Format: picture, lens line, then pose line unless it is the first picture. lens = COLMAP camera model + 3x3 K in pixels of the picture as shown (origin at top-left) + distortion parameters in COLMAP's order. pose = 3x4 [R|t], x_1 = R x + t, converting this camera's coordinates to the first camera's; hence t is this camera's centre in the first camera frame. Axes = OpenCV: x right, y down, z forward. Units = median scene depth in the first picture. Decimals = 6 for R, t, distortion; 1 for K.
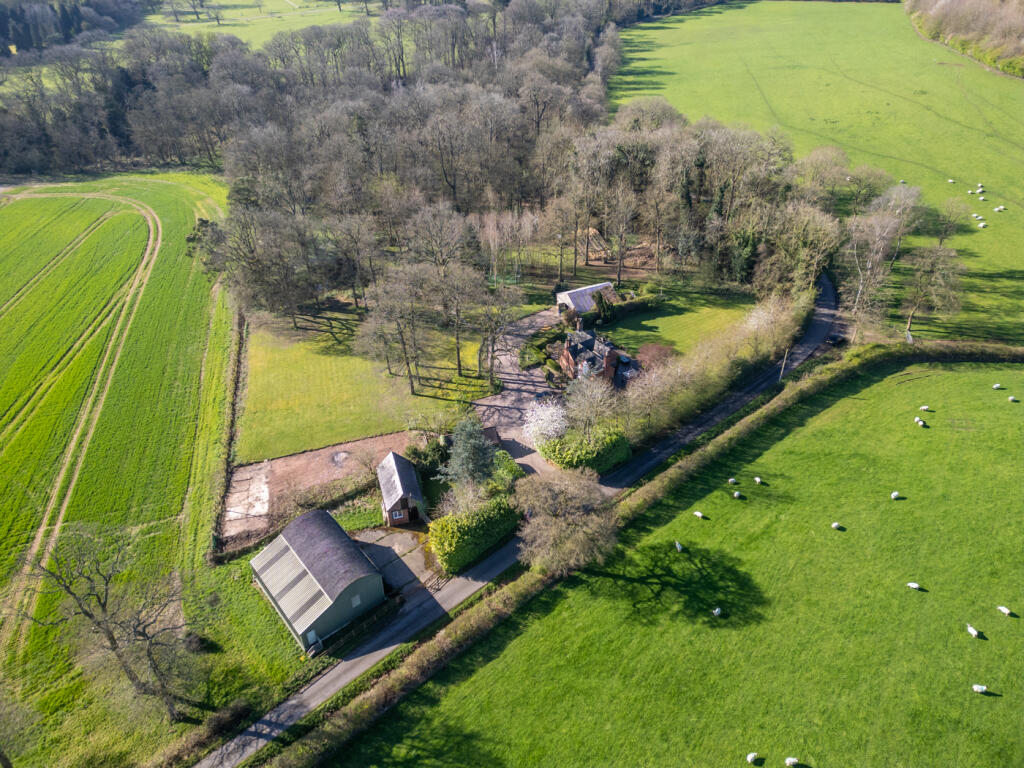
lens RADIAL K [[704.6, 0, 512.0], [0, 704.6, 384.0], [0, 0, 1]] dist [0.091899, -0.084936]
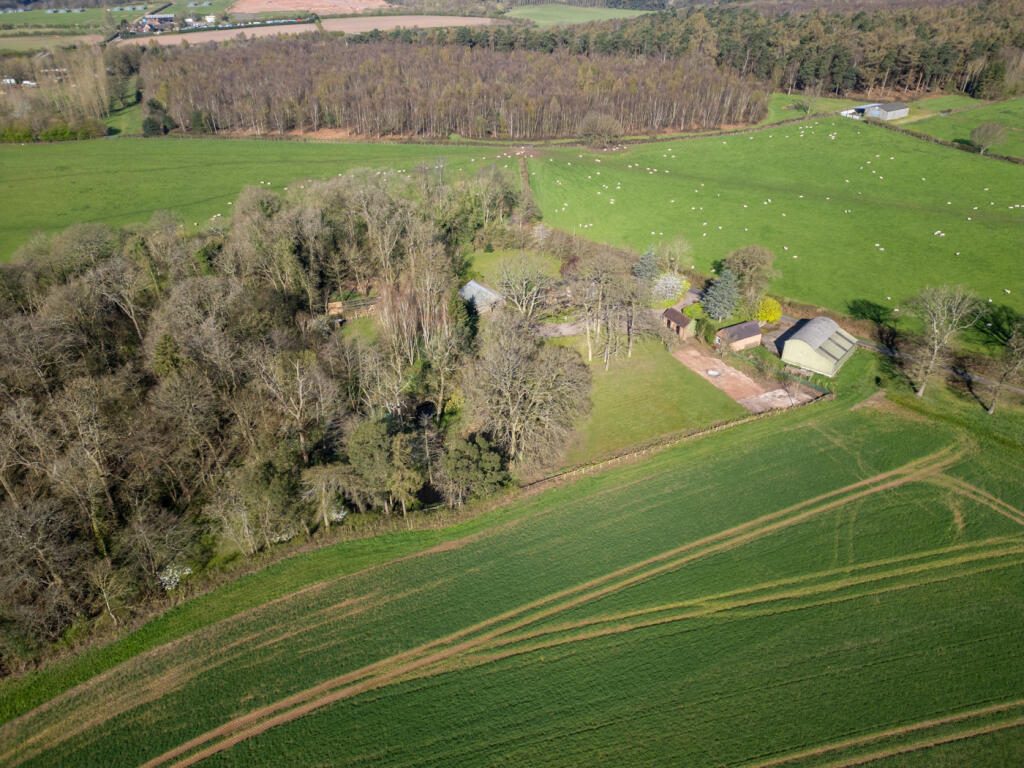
lens RADIAL K [[707.7, 0, 512.0], [0, 707.7, 384.0], [0, 0, 1]] dist [0.078928, -0.066660]
pose [[-0.162326, -0.501664, 0.849696, -1.494681], [0.573764, 0.652586, 0.494901, -0.871041], [-0.802773, 0.567861, 0.181905, 1.167649]]
